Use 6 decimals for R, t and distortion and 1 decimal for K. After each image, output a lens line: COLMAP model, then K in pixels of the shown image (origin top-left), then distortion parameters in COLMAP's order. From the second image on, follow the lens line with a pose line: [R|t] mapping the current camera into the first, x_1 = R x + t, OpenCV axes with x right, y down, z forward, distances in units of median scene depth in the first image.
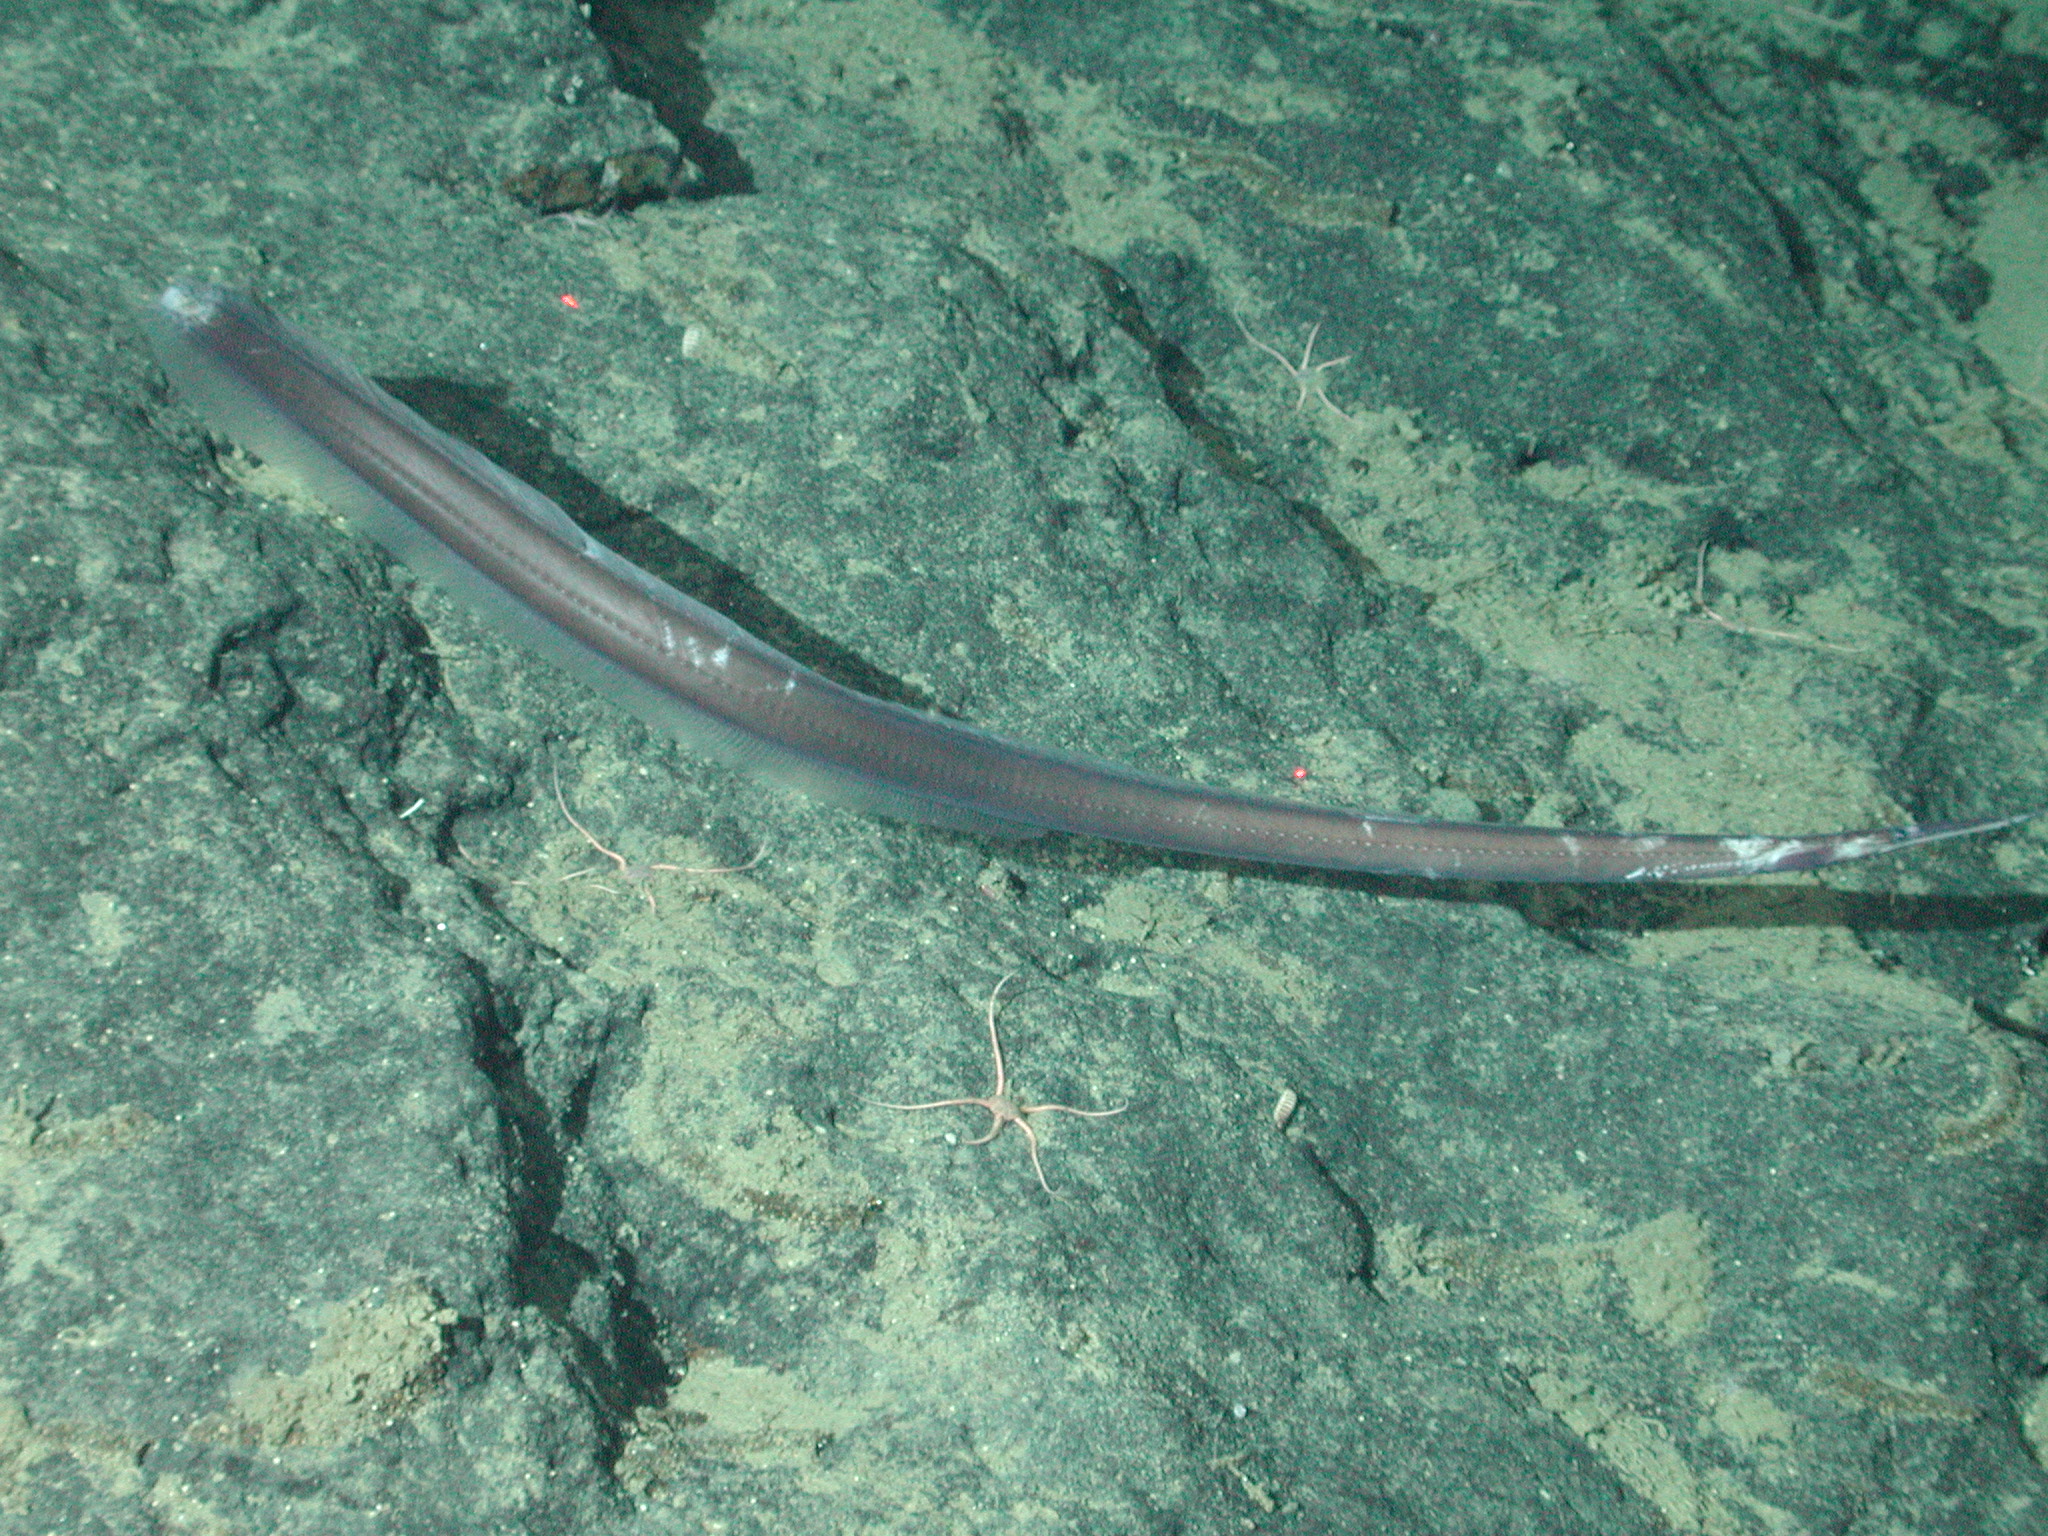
lens RADIAL K [[6388.2, 0, 1024.0], [0, 6388.2, 768.0], [0, 0, 1]] dist [0.846647, 0.440500]
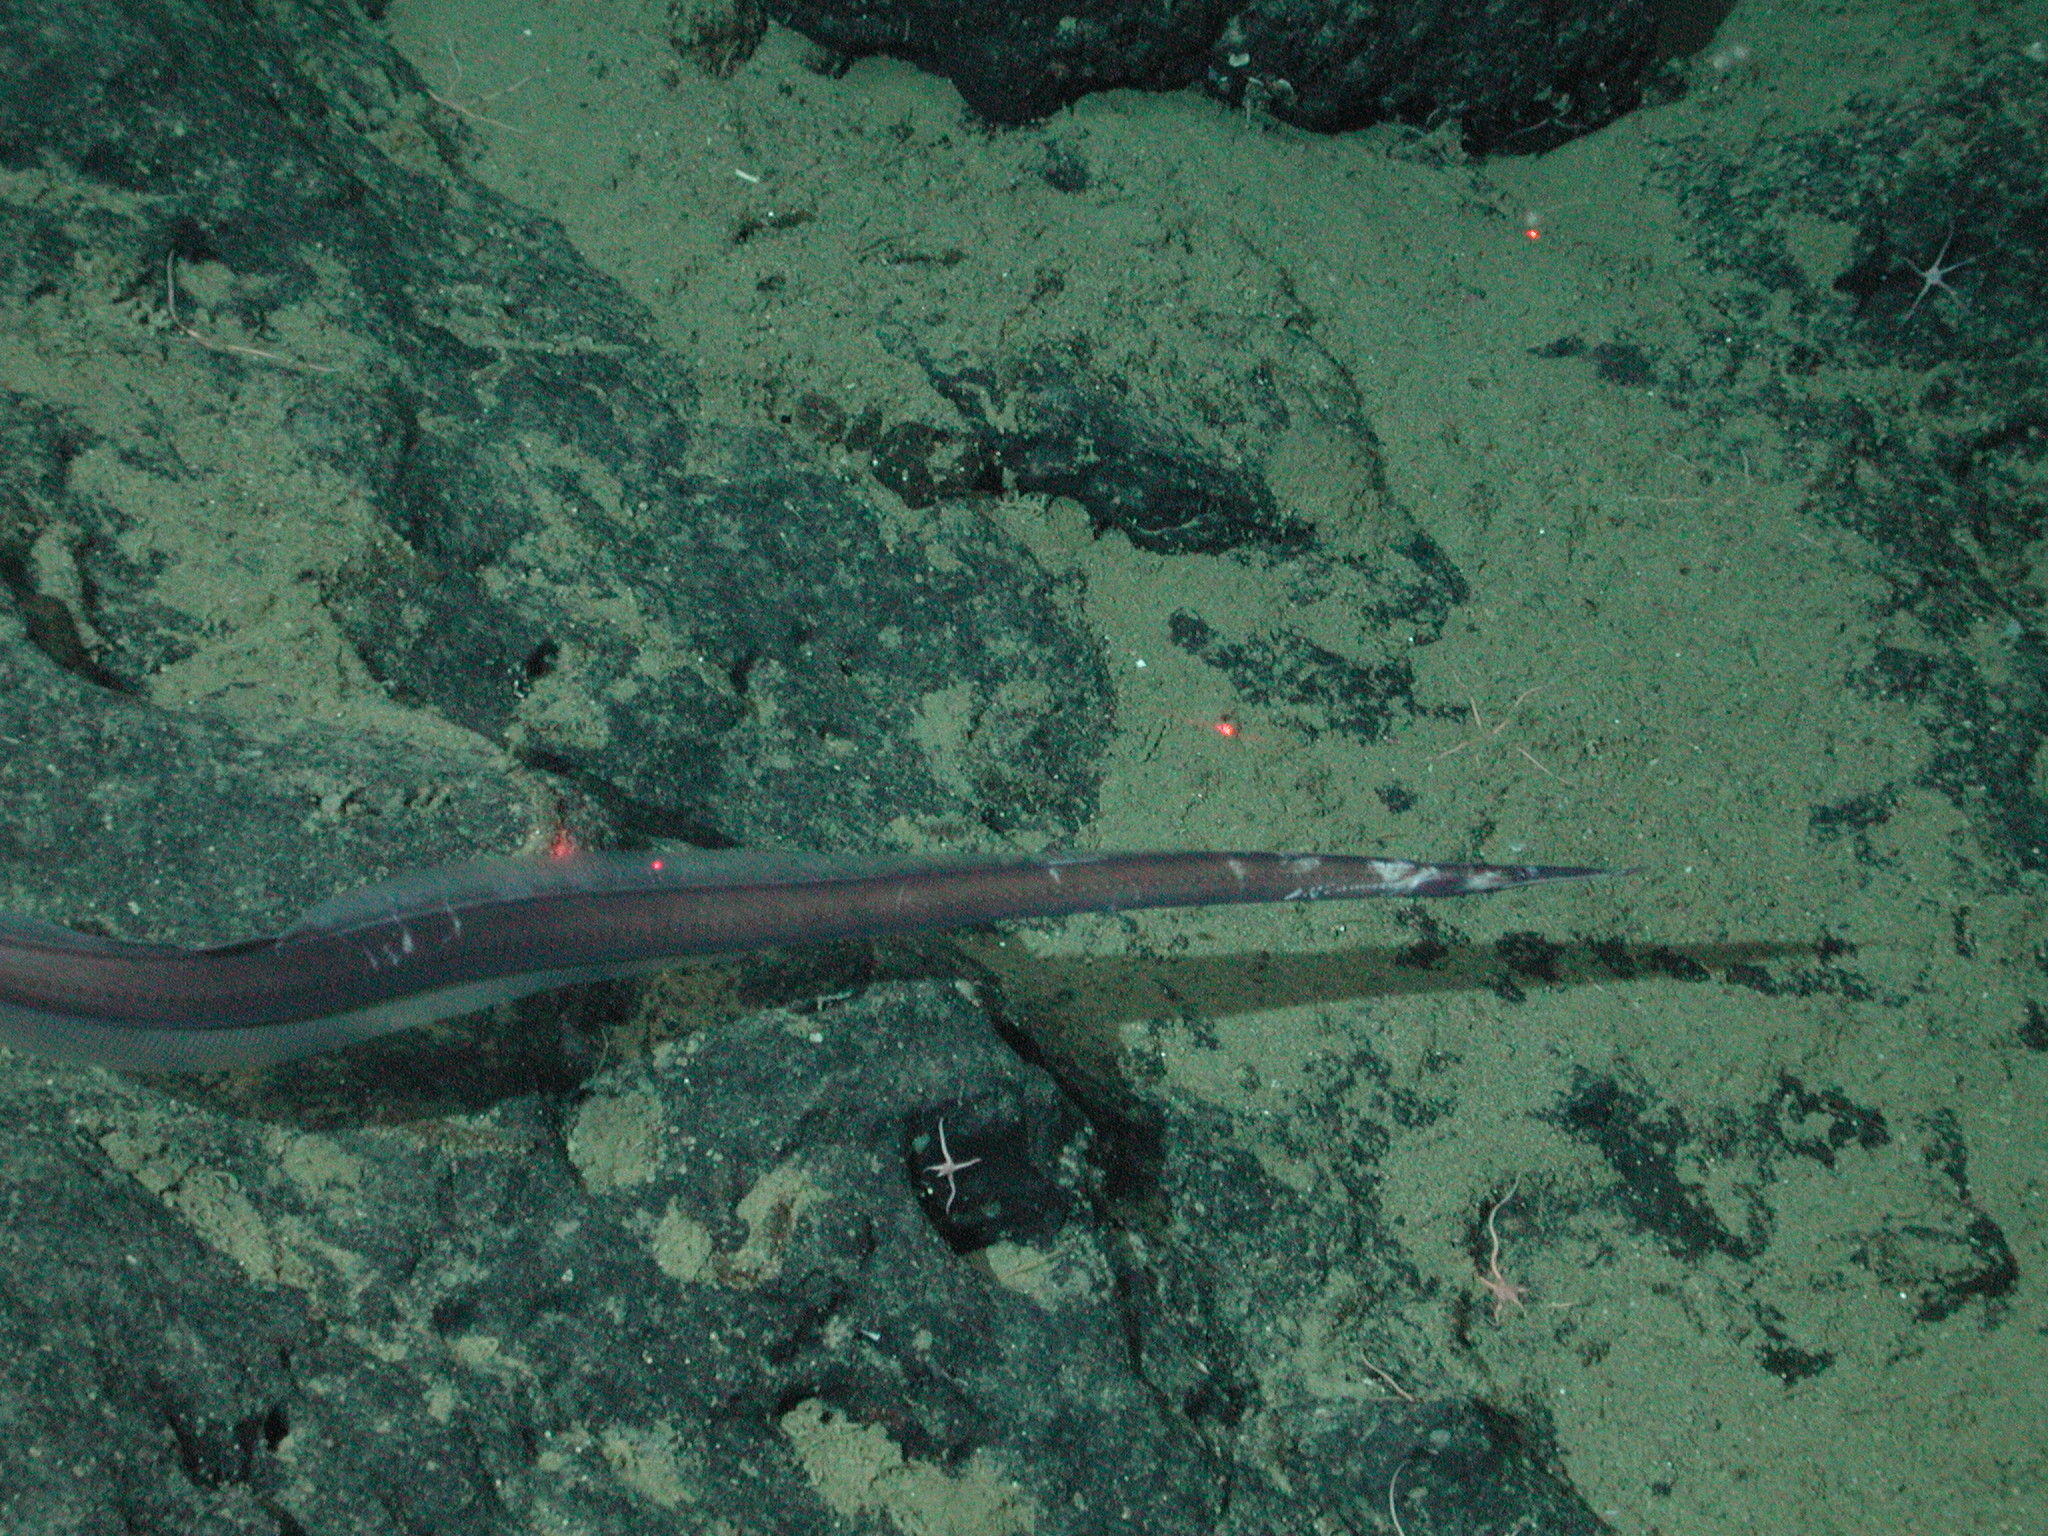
lens RADIAL K [[6388.2, 0, 1024.0], [0, 6388.2, 768.0], [0, 0, 1]] dist [0.846647, 0.440500]
pose [[0.953512, -0.017547, 0.300843, -0.077986], [-0.004477, 0.997368, 0.072363, -0.032001], [-0.301321, -0.070346, 0.950924, 0.009122]]
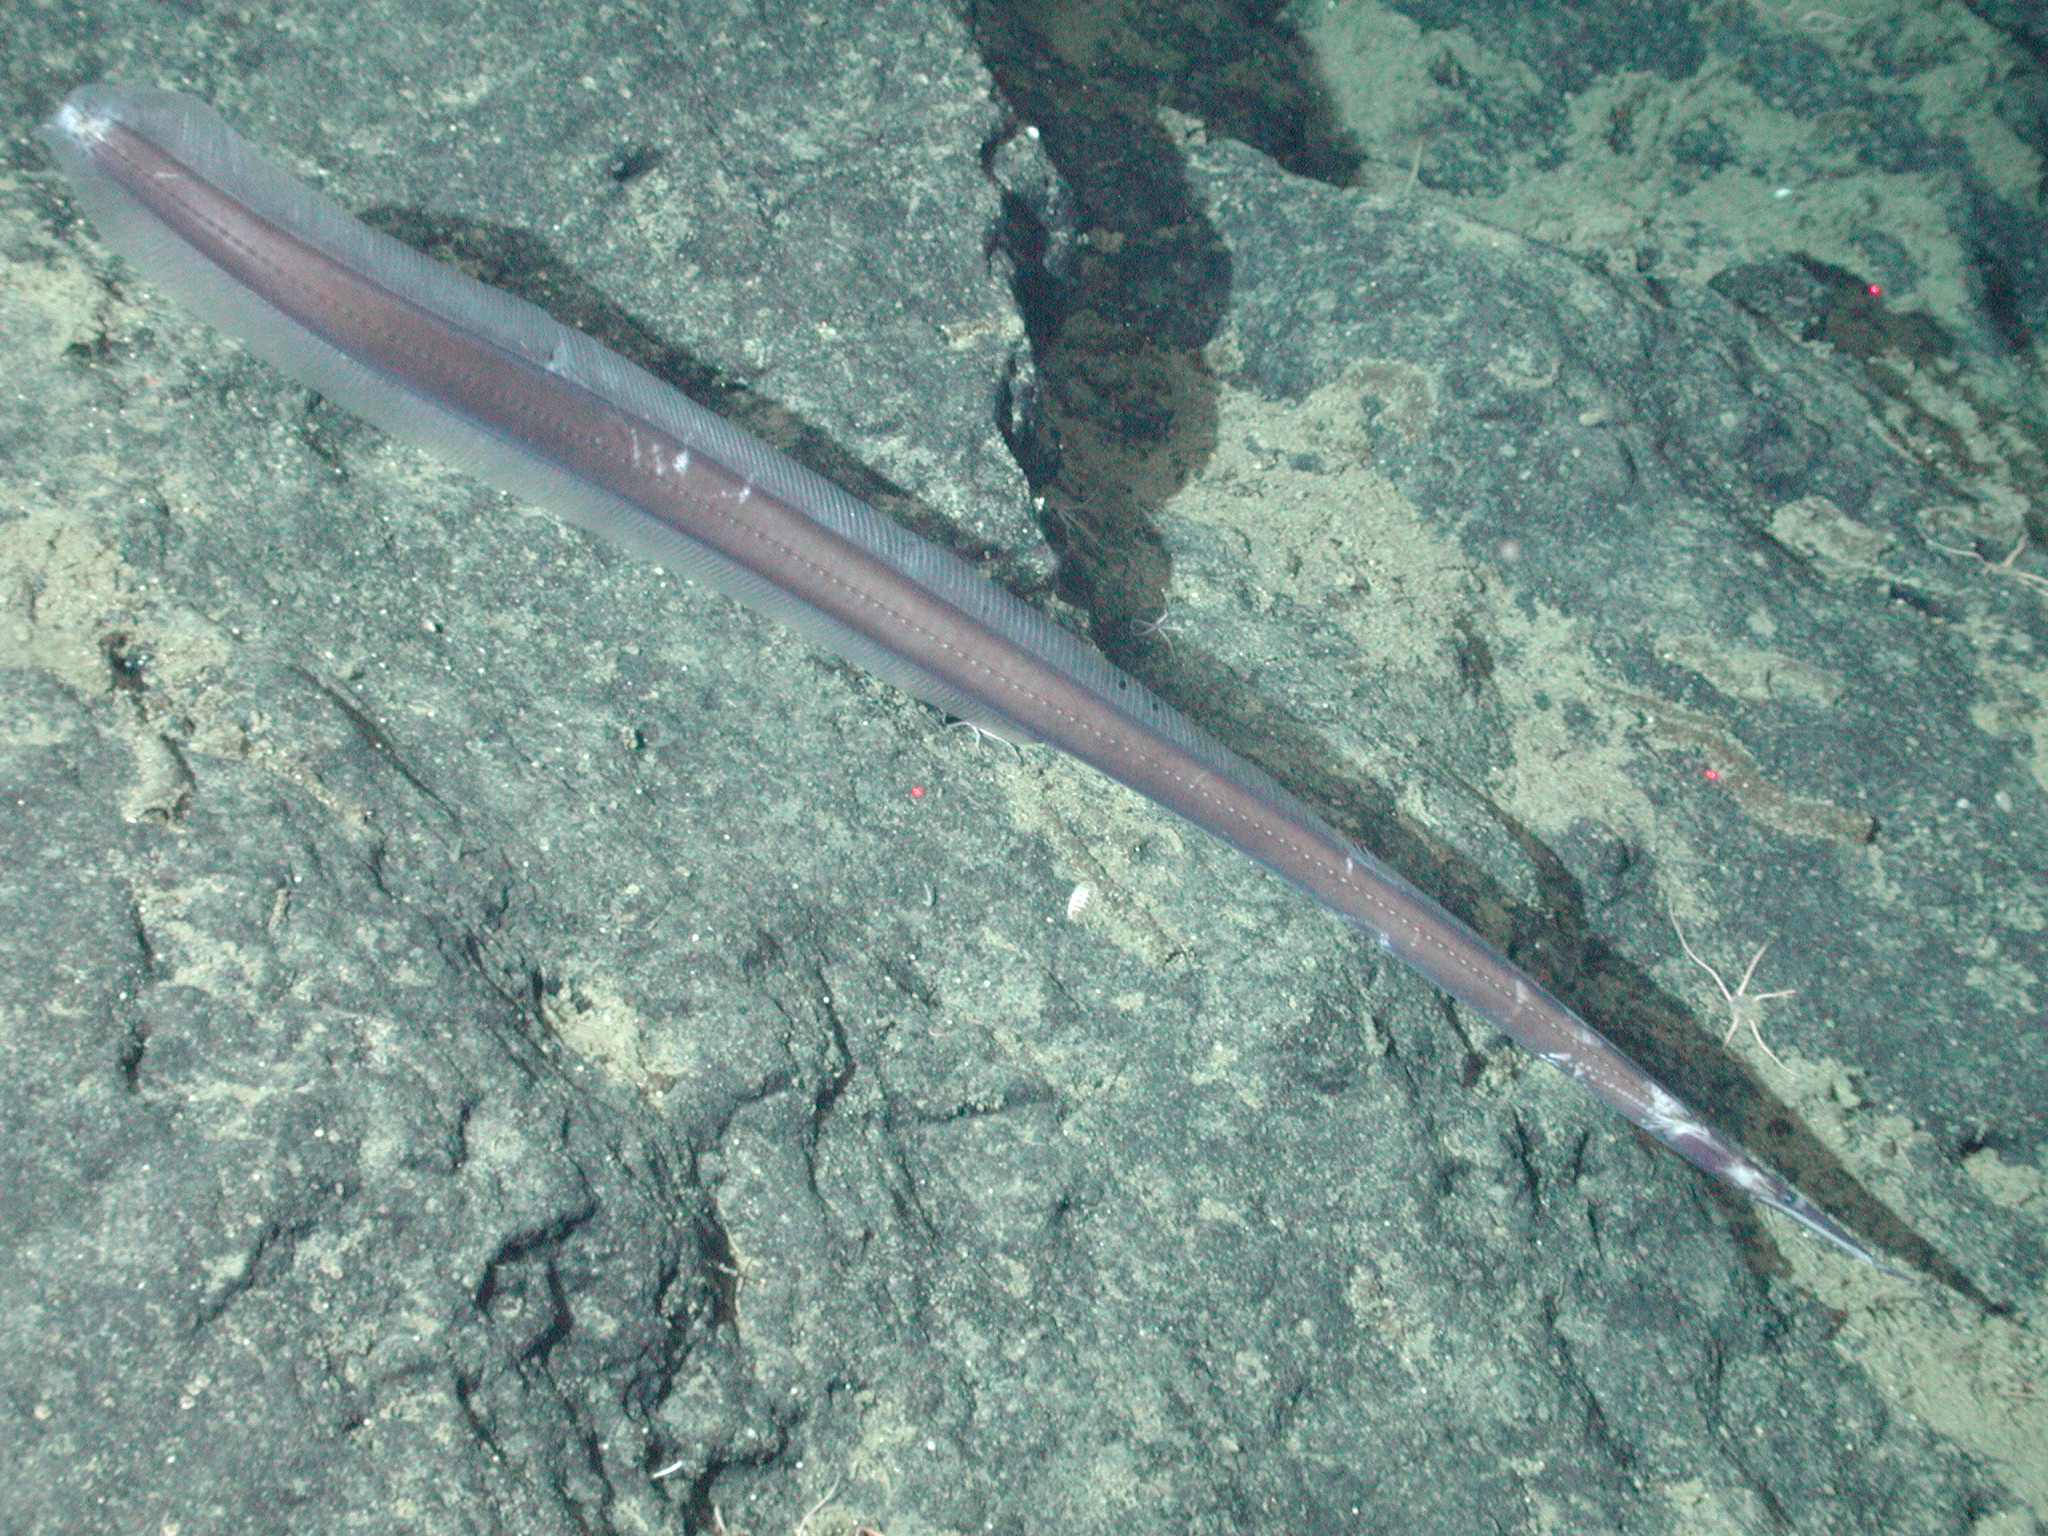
lens RADIAL K [[6388.2, 0, 1024.0], [0, 6388.2, 768.0], [0, 0, 1]] dist [0.846647, 0.440500]
pose [[0.979132, 0.199702, -0.037680, -0.029331], [-0.198765, 0.979670, 0.027189, -0.107811], [0.042343, -0.019132, 0.998920, 0.104969]]
